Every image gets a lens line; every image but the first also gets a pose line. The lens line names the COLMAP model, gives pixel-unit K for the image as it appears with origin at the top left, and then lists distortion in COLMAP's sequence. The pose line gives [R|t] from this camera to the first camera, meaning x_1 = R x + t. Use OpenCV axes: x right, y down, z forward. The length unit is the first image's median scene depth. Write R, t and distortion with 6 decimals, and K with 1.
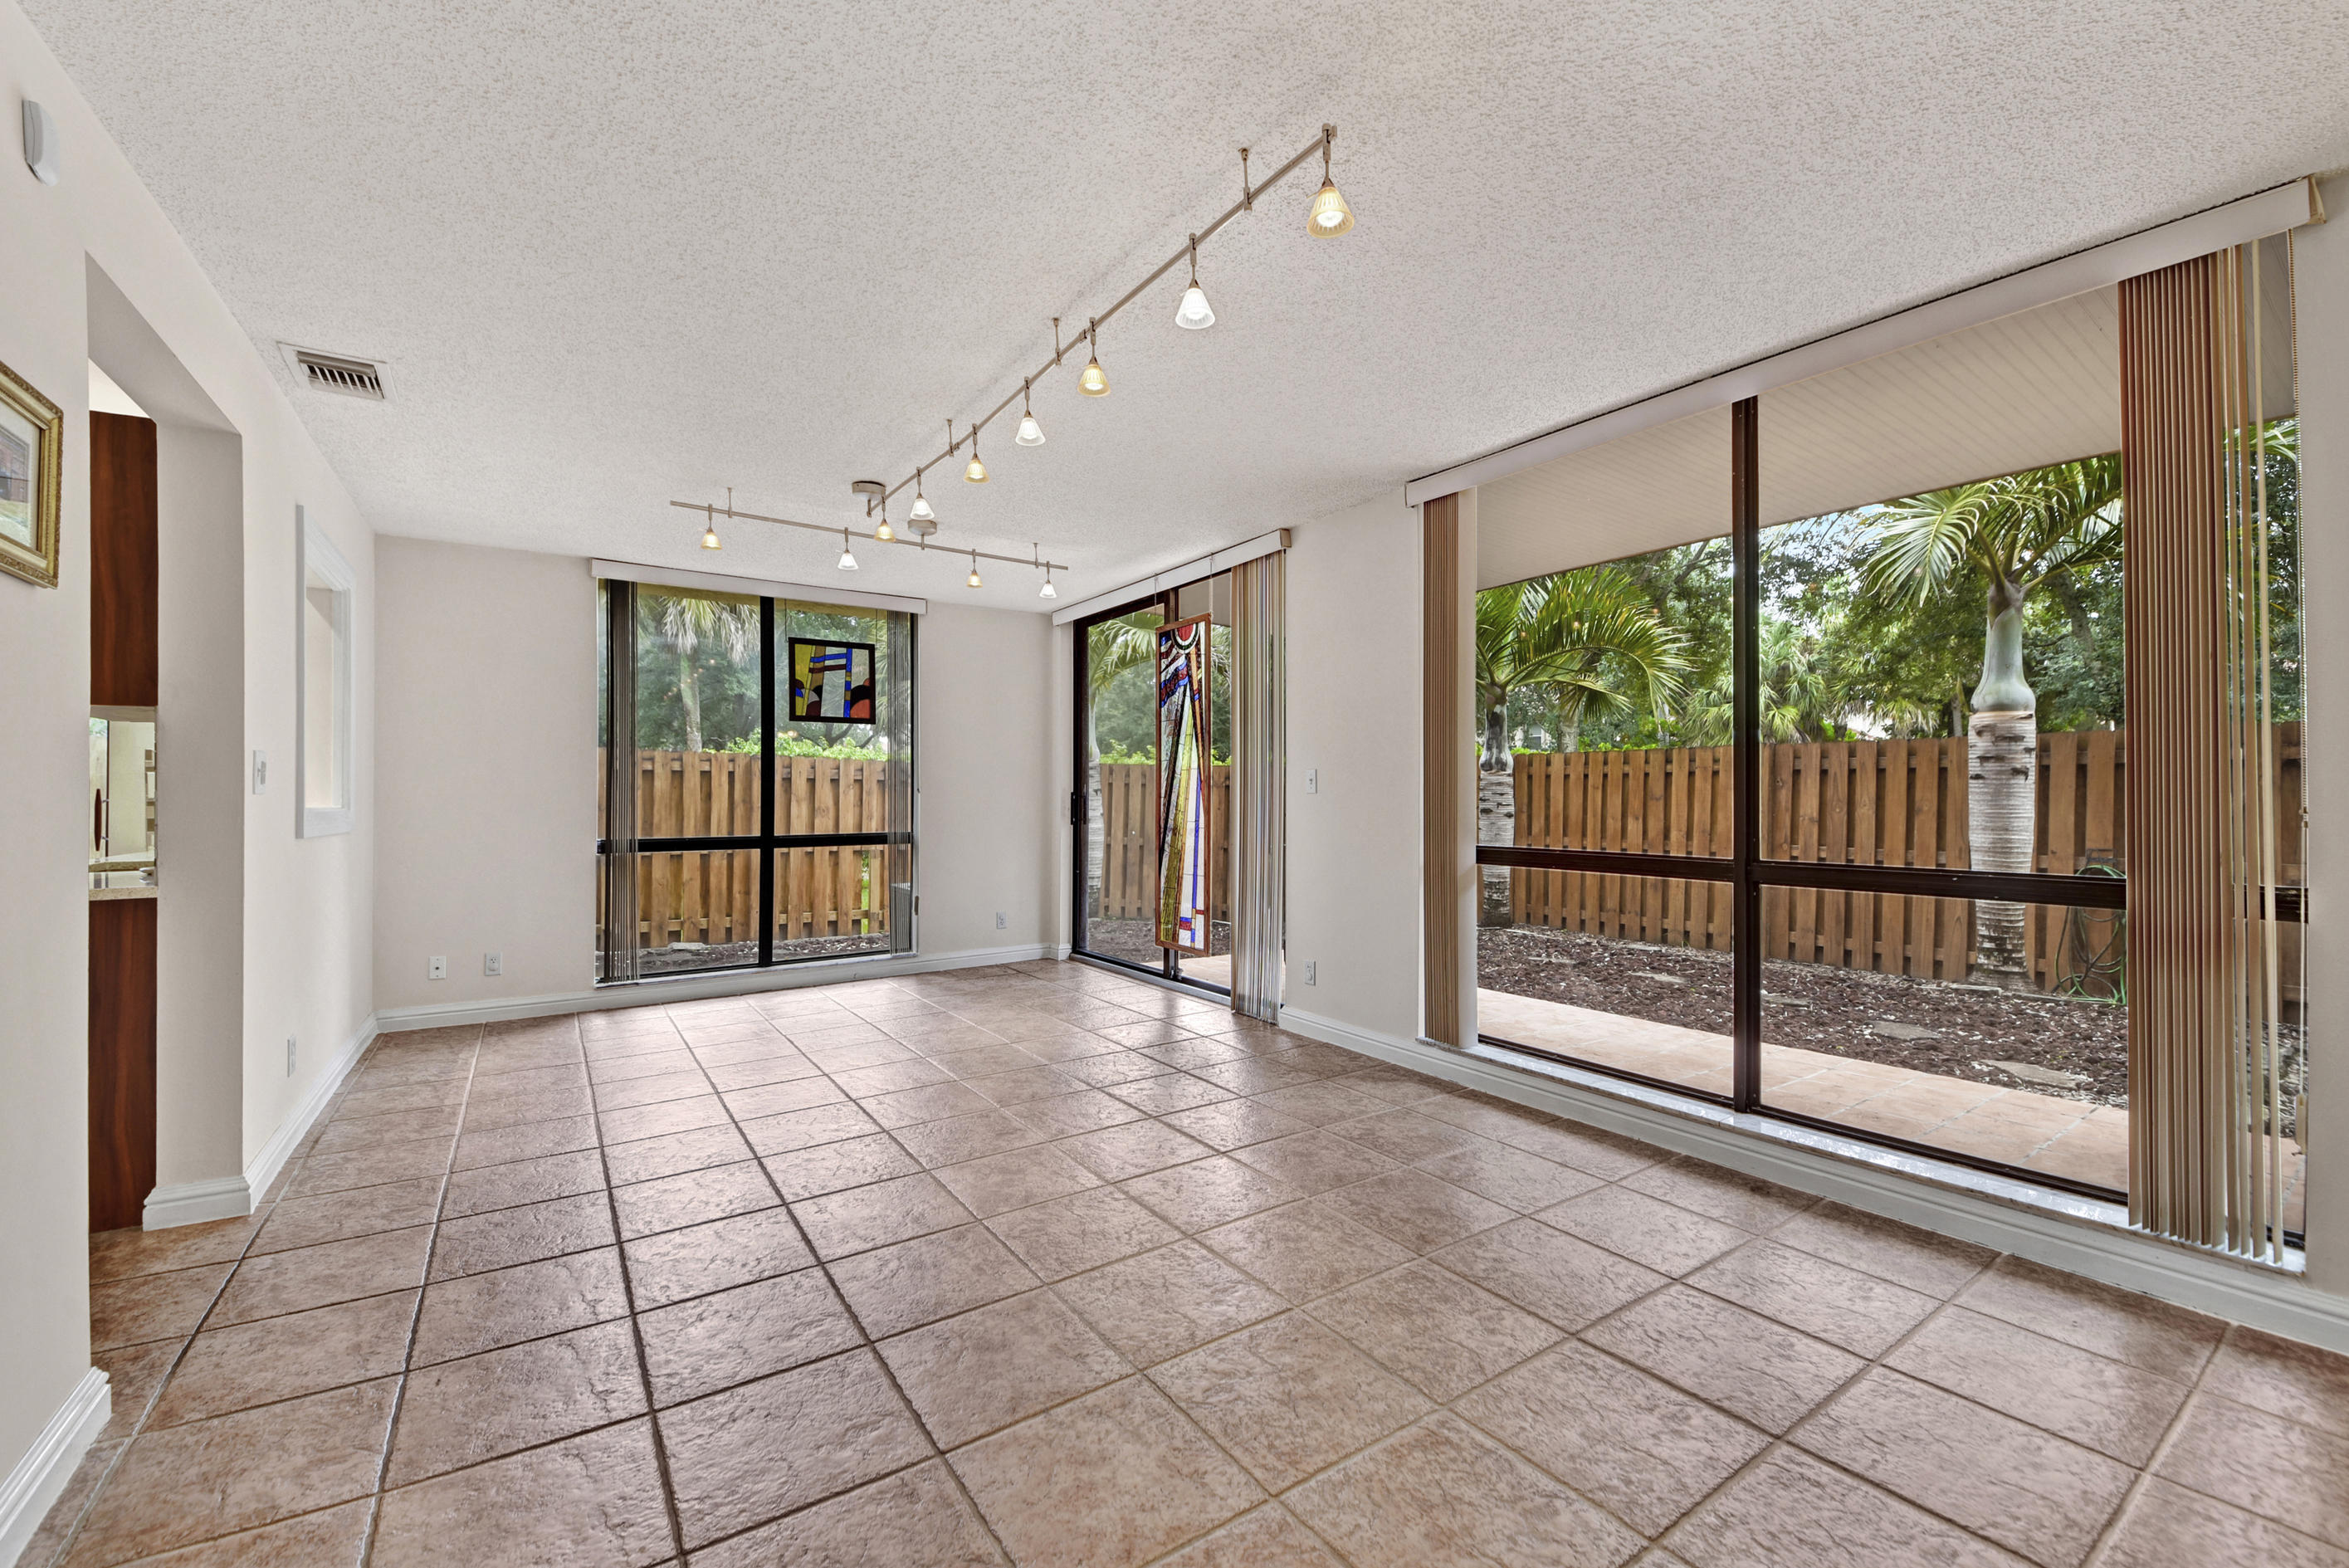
lens RADIAL K [[941.2, 0, 1176.5], [0, 941.2, 793.6], [0, 0, 1]] dist [0.000476, -0.000017]
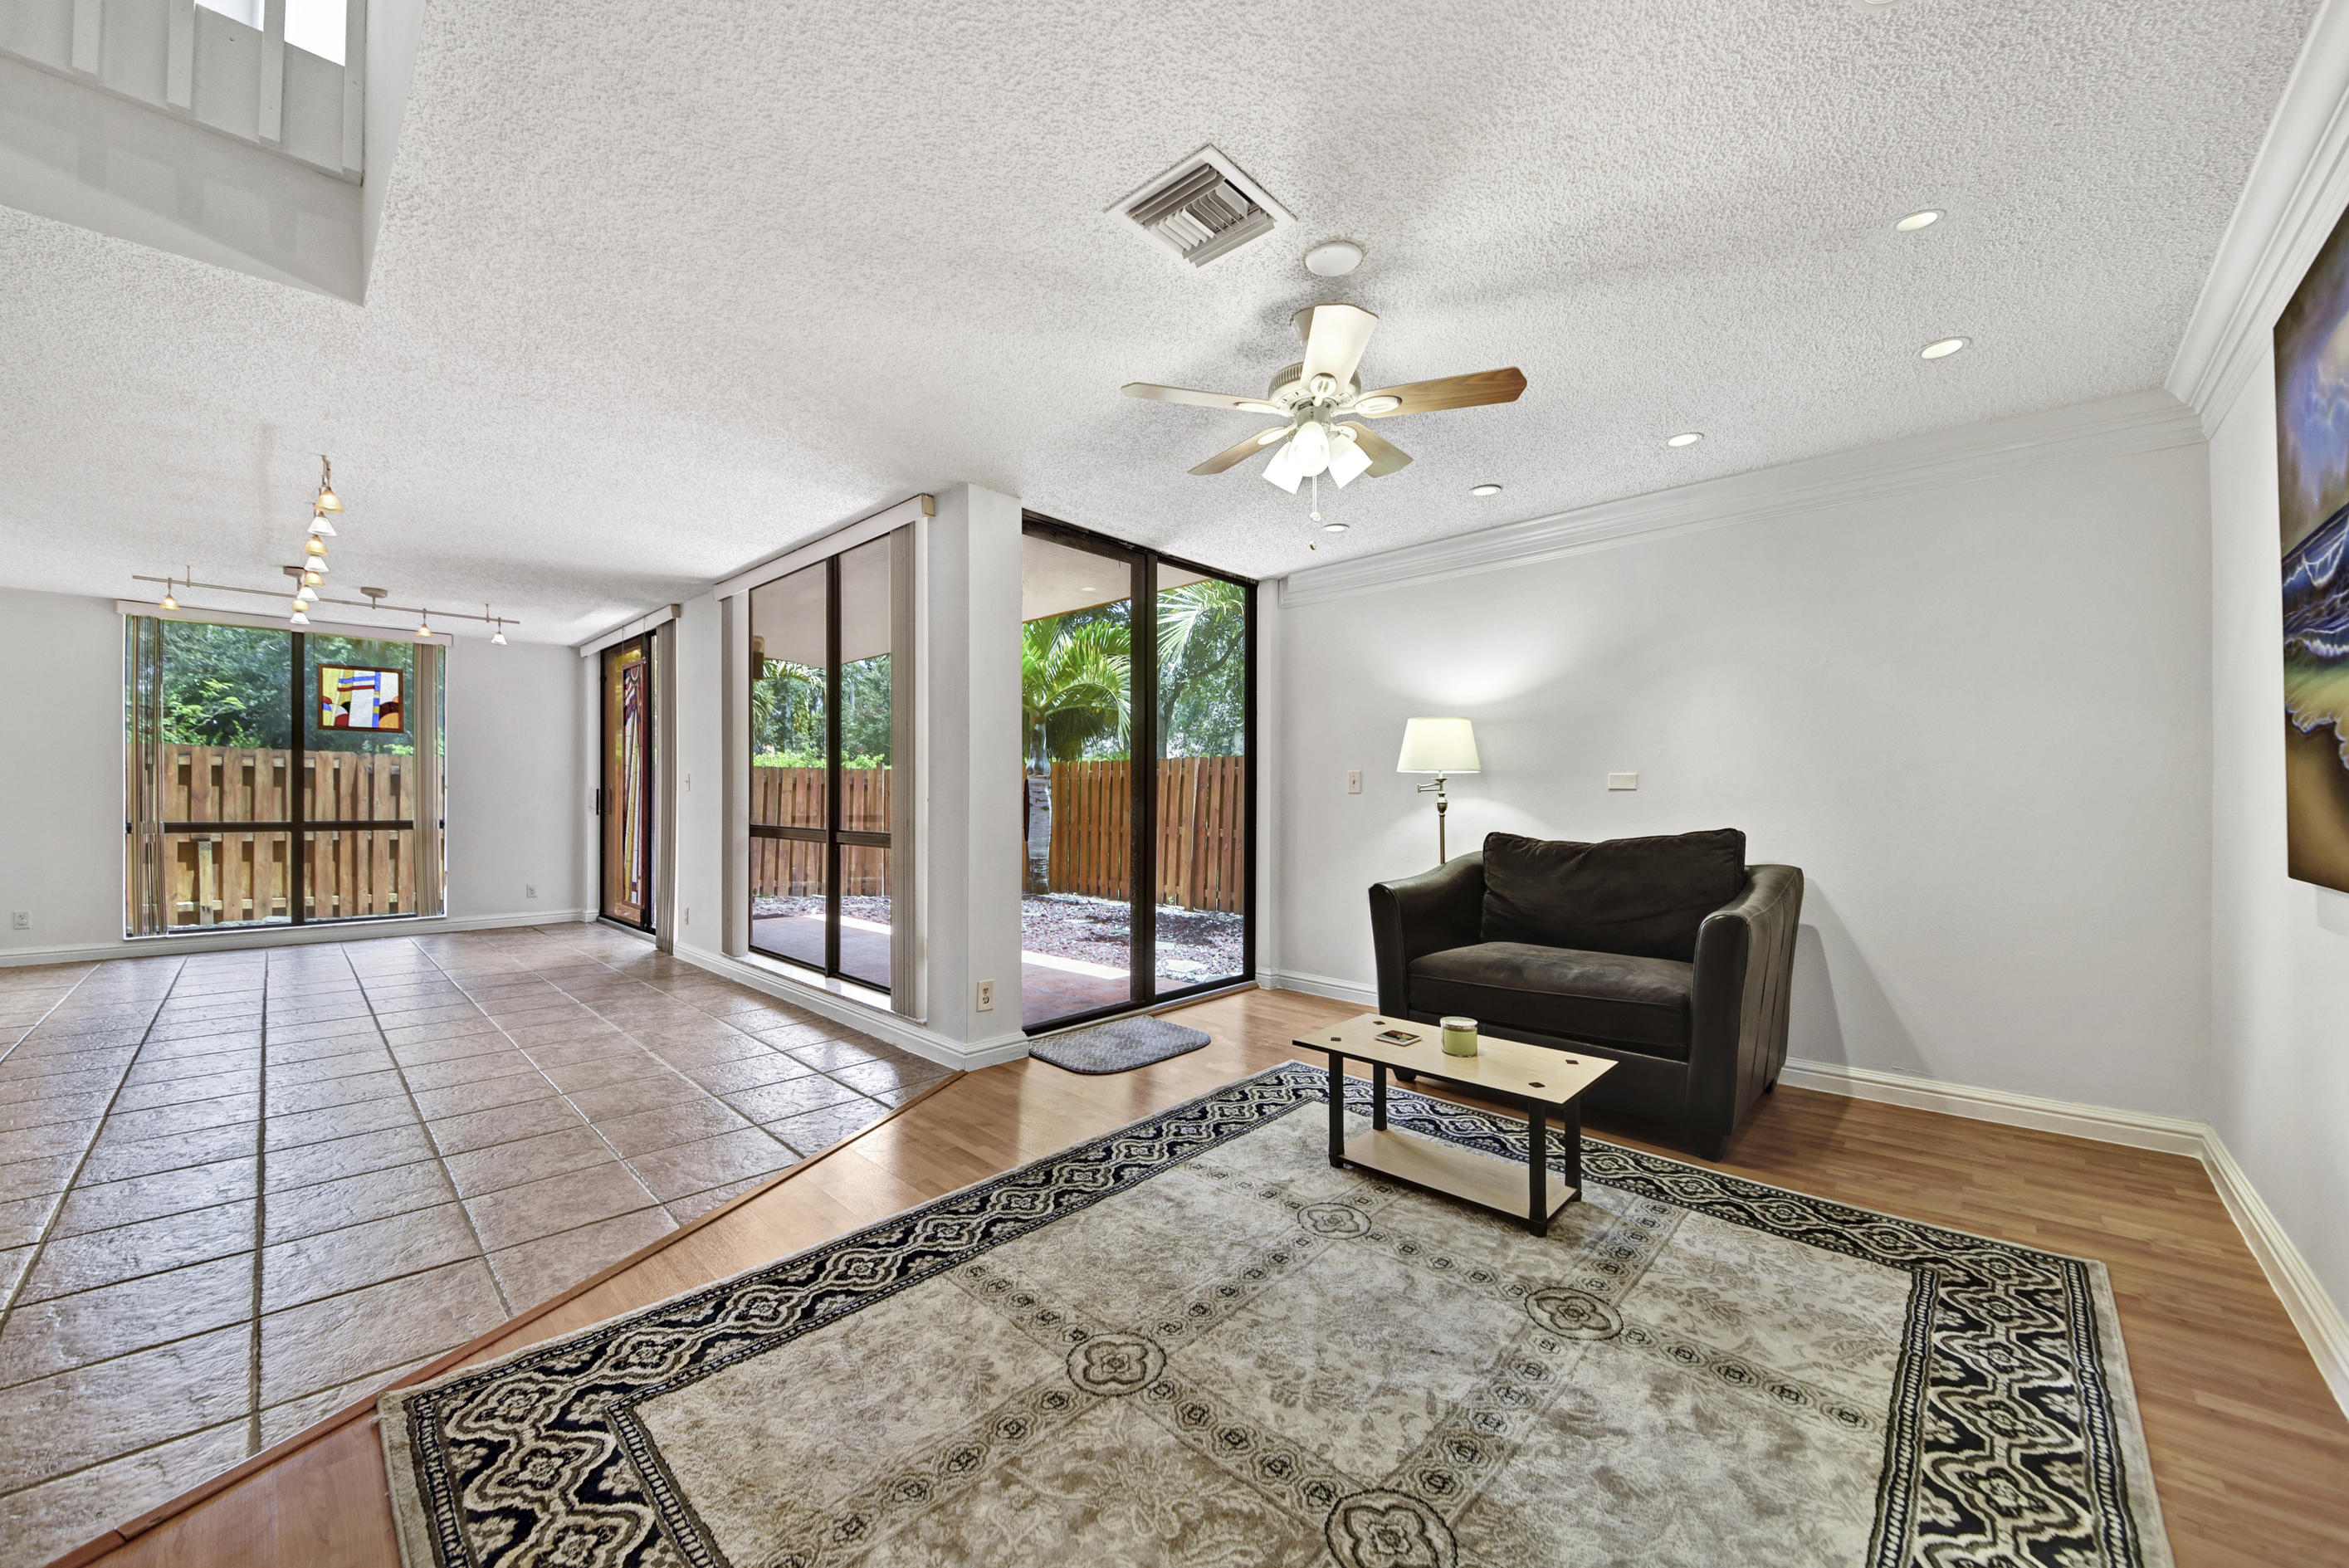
lens RADIAL K [[868.3, 0, 1171.0], [0, 868.3, 785.9], [0, 0, 1]] dist [-0.016440, -0.000287]
pose [[0.979098, 0.007455, 0.203254, 0.444615], [-0.006417, 0.999963, -0.005765, -0.003804], [-0.203289, 0.004340, 0.979109, -0.319047]]
